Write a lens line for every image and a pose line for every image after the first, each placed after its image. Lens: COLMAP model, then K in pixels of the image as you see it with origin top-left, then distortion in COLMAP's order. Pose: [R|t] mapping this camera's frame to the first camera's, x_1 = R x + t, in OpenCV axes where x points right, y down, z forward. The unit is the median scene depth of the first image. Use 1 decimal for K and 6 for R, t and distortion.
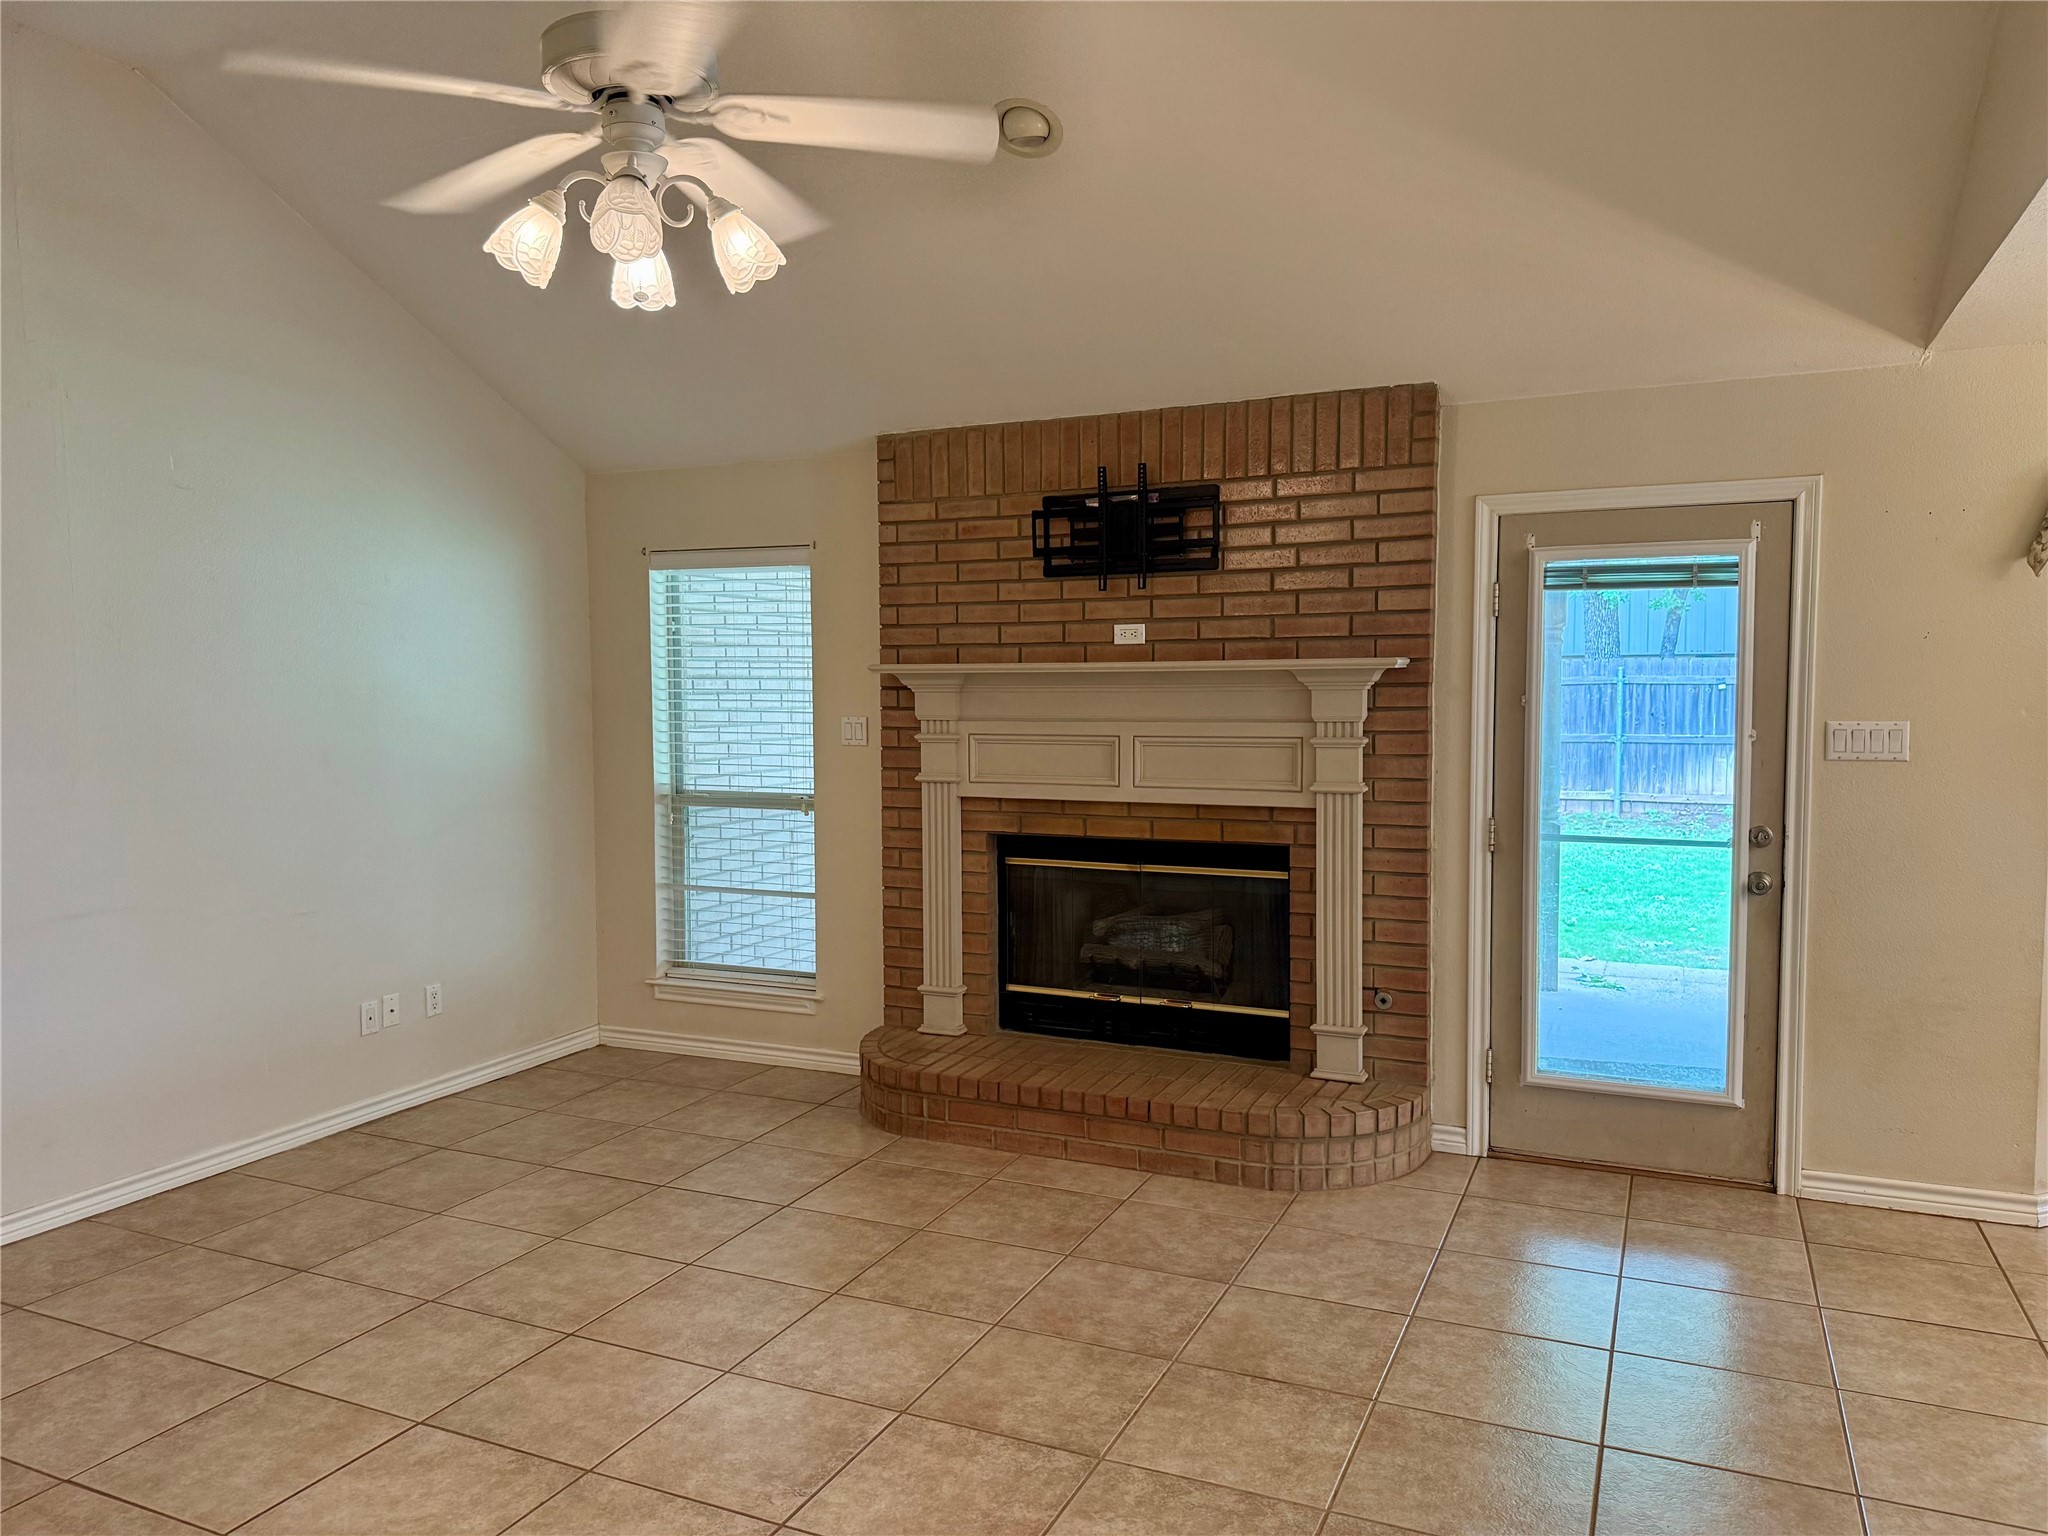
lens RADIAL K [[1439.3, 0, 1024.0], [0, 1439.3, 768.0], [0, 0, 1]] dist [0.007298, -0.006194]
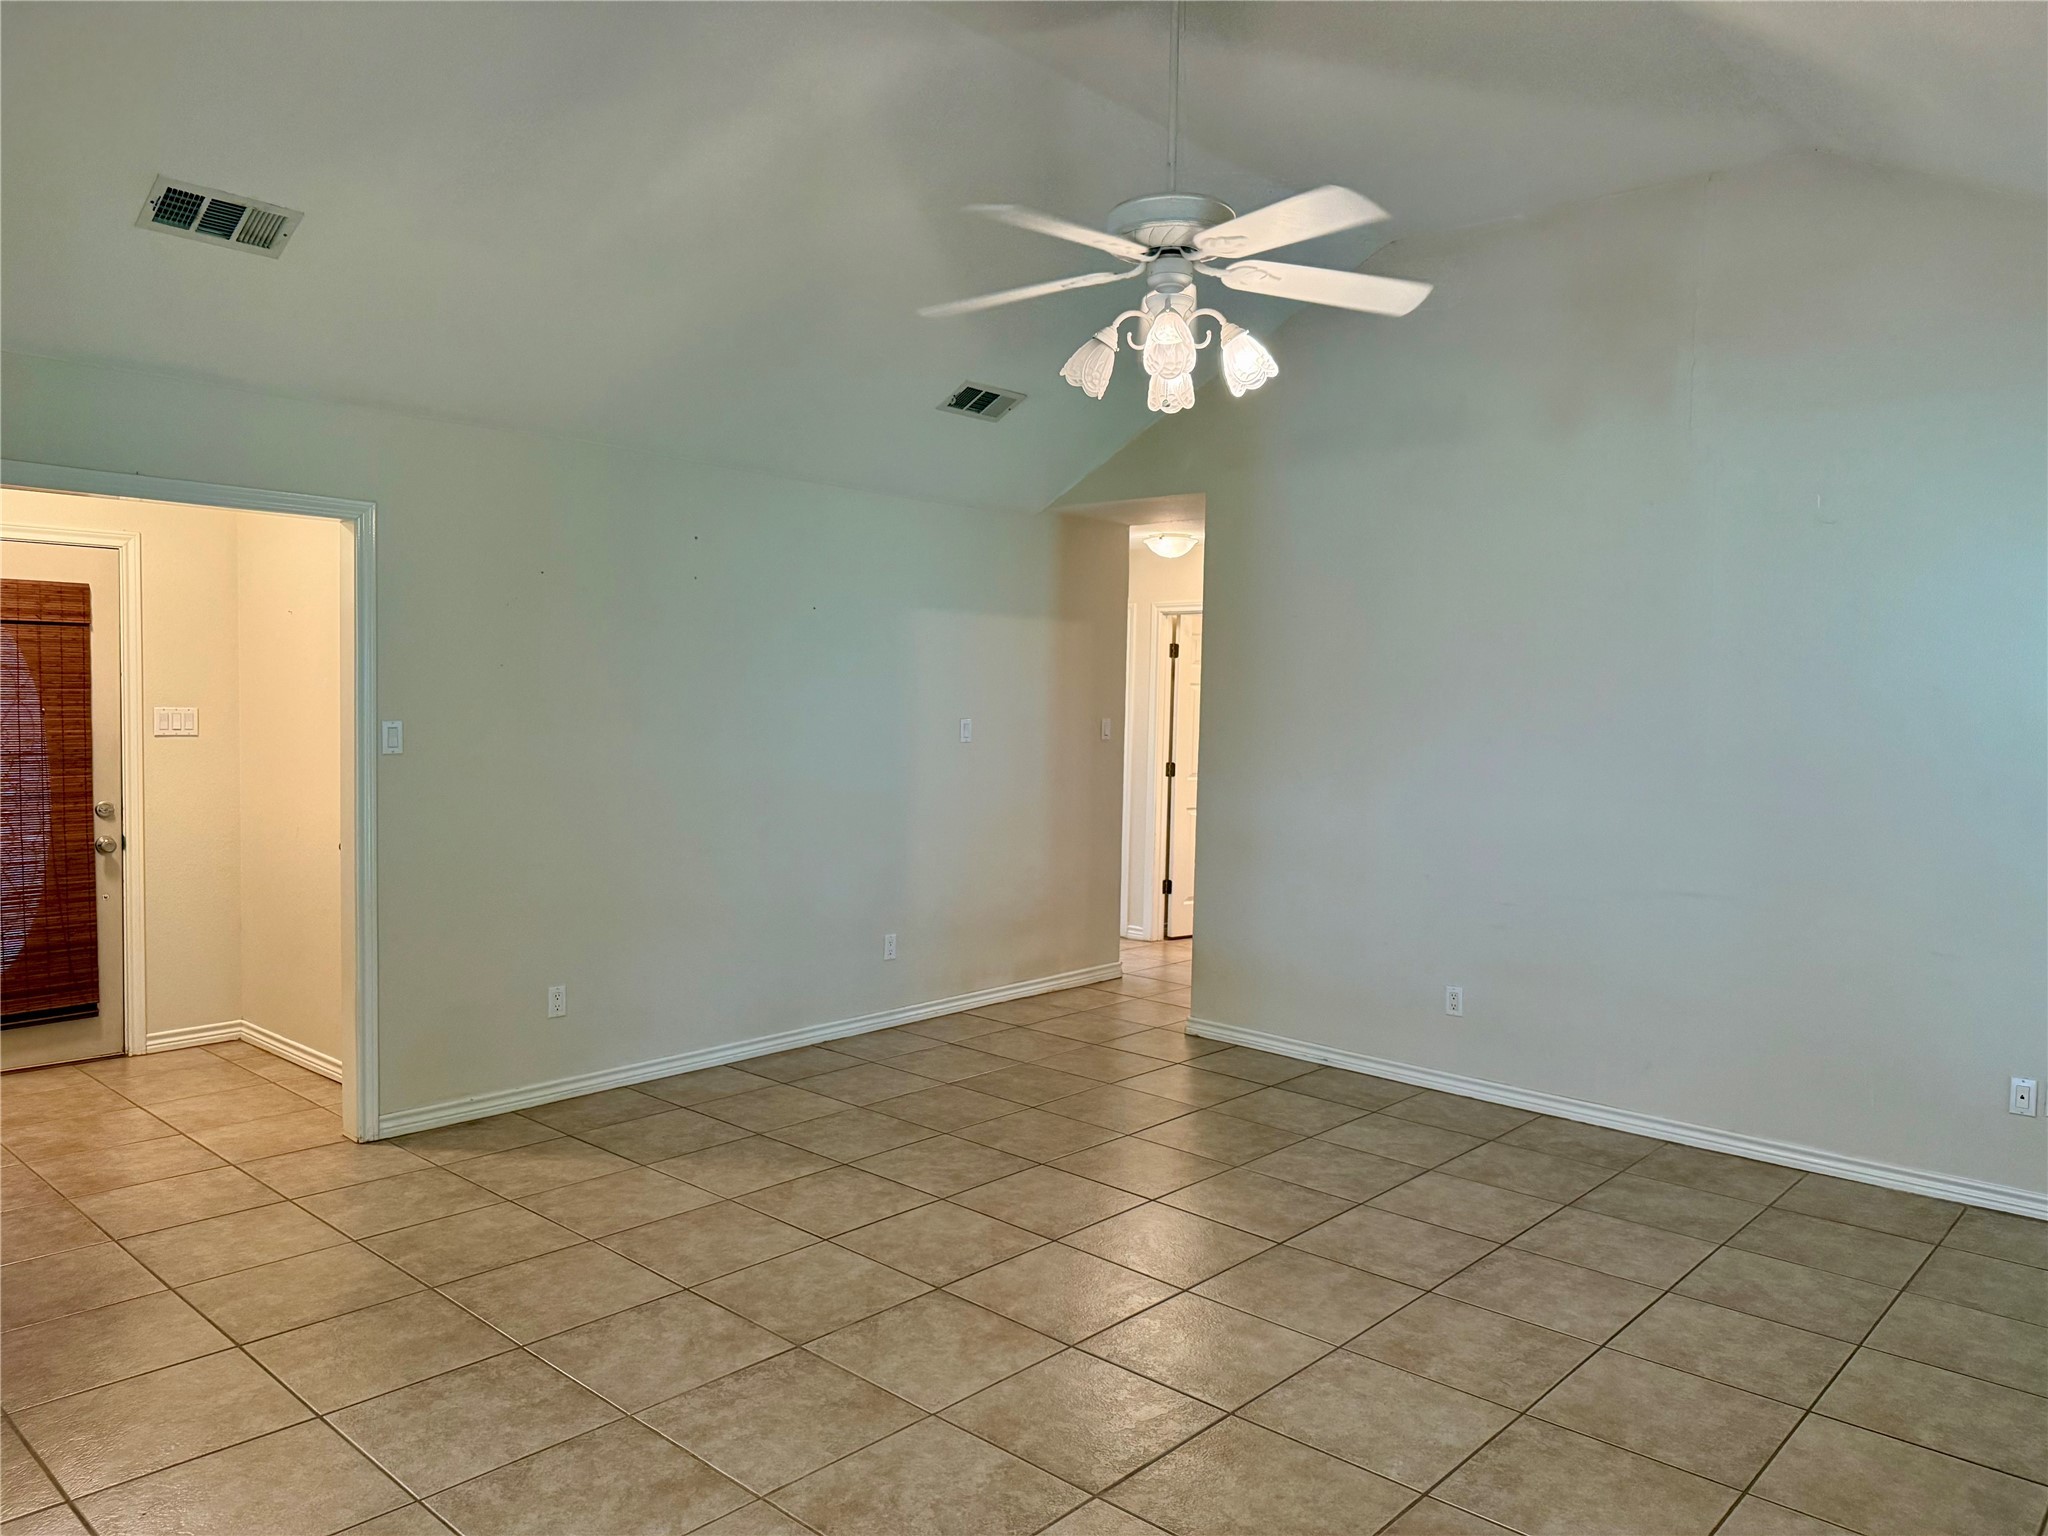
lens RADIAL K [[1439.3, 0, 1024.0], [0, 1439.3, 768.0], [0, 0, 1]] dist [0.007298, -0.006194]
pose [[-0.304454, 0.045890, -0.951421, 0.800535], [-0.077513, 0.994332, 0.072764, -0.056495], [0.949368, 0.095901, -0.299171, 1.000878]]
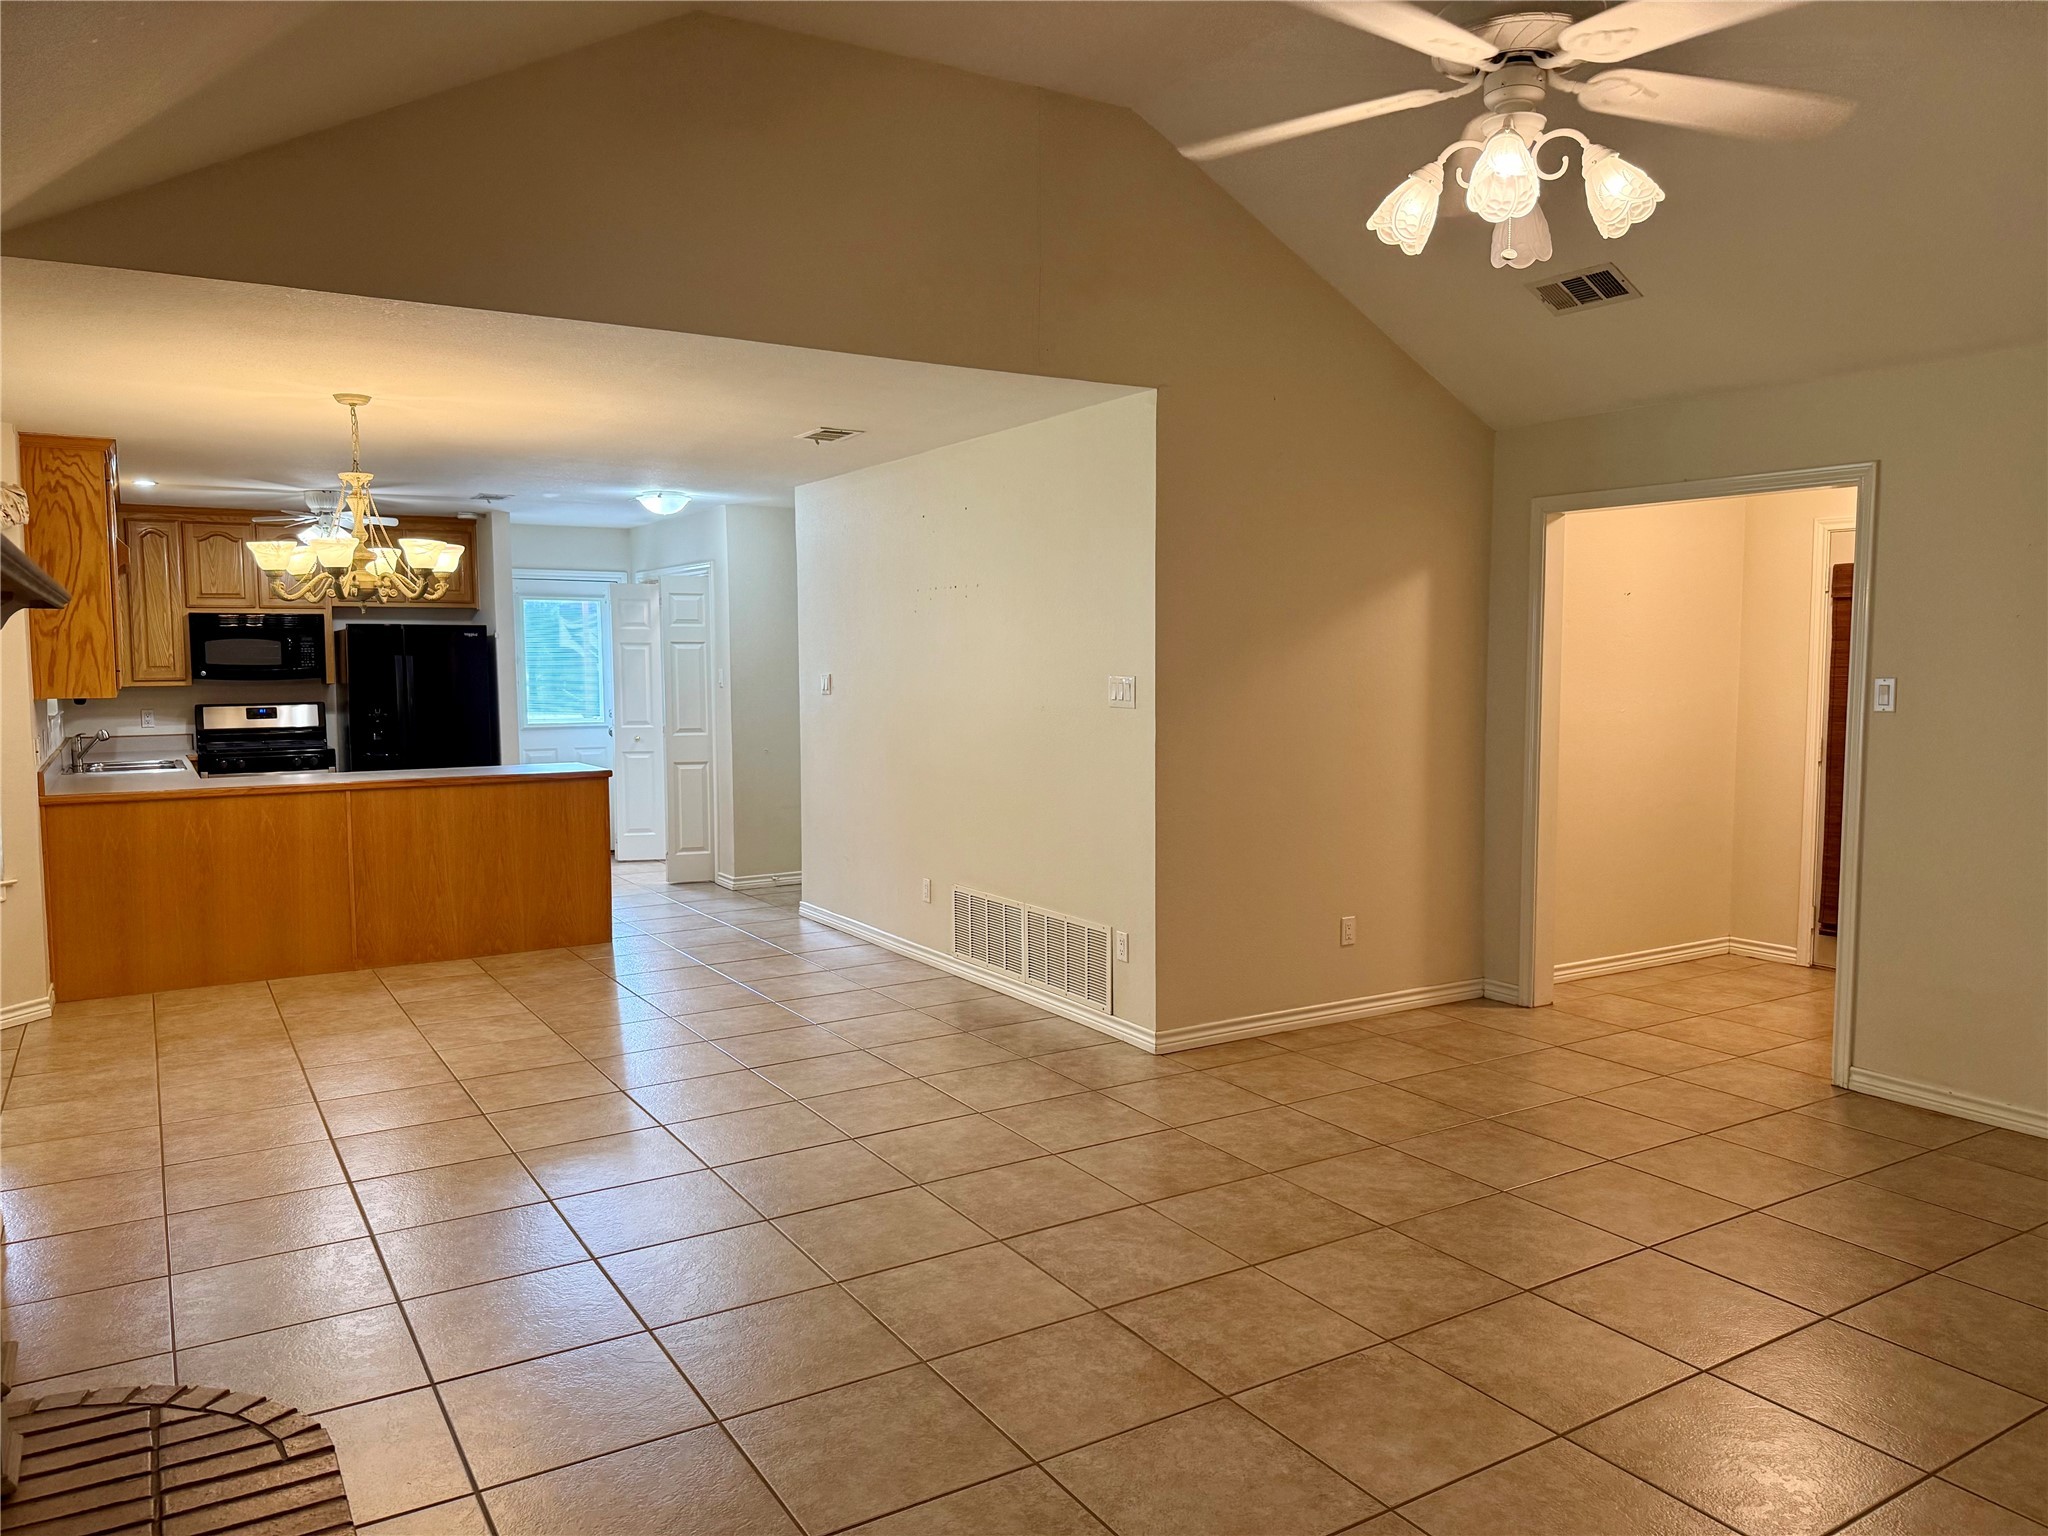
lens RADIAL K [[1439.3, 0, 1024.0], [0, 1439.3, 768.0], [0, 0, 1]] dist [0.007298, -0.006194]
pose [[-0.825778, -0.035253, 0.562892, -0.441943], [0.045107, 0.990719, 0.128220, -0.082305], [-0.562189, 0.131272, -0.816524, 1.605058]]
